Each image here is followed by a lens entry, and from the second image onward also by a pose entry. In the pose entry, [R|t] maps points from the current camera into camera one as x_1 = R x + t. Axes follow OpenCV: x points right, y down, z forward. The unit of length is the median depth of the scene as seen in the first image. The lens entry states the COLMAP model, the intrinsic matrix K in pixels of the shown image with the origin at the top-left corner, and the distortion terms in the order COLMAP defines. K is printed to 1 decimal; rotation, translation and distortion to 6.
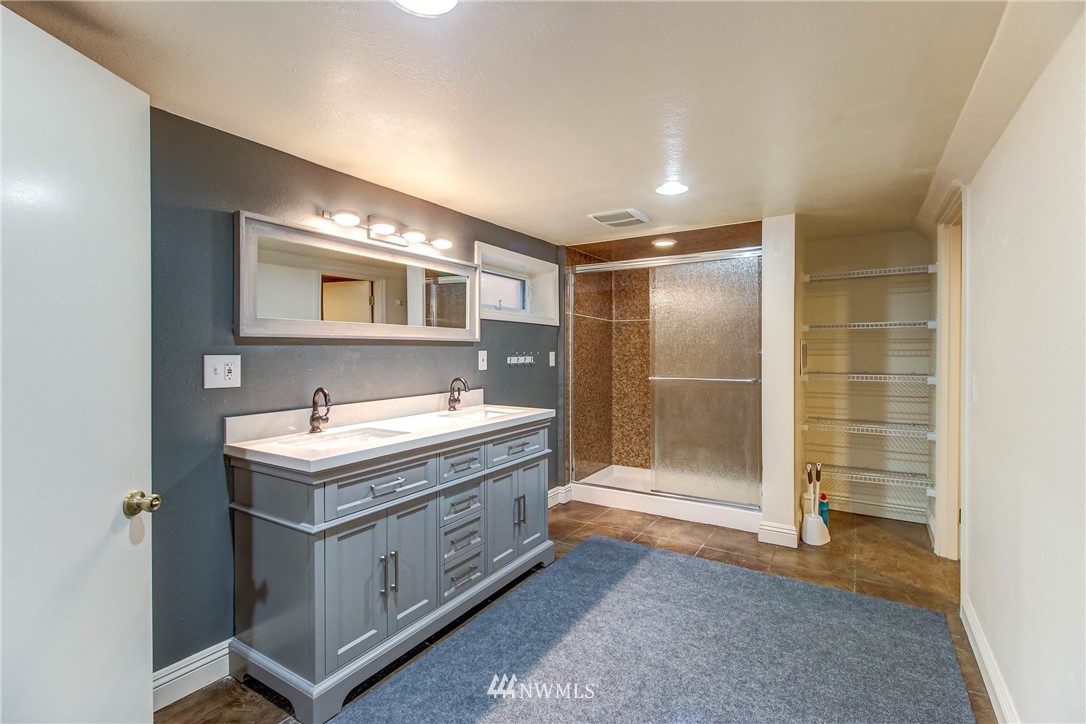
lens RADIAL K [[497.6, 0, 543.0], [0, 497.6, 362.0], [0, 0, 1]] dist [-0.000905, -0.000365]
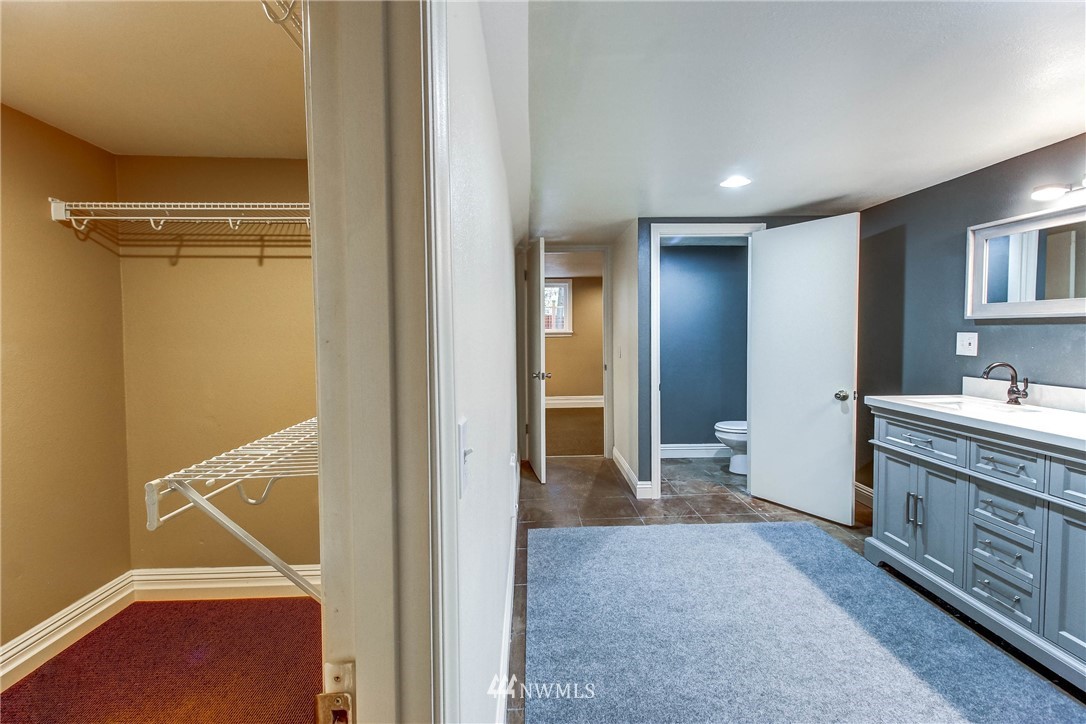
lens RADIAL K [[501.9, 0, 547.6], [0, 501.9, 356.9], [0, 0, 1]] dist [-0.001166, -0.001519]
pose [[-0.823889, 0.048039, -0.564712, 1.012229], [0.002990, 0.996756, 0.080429, -0.055371], [0.566743, 0.064576, -0.821360, 1.312488]]
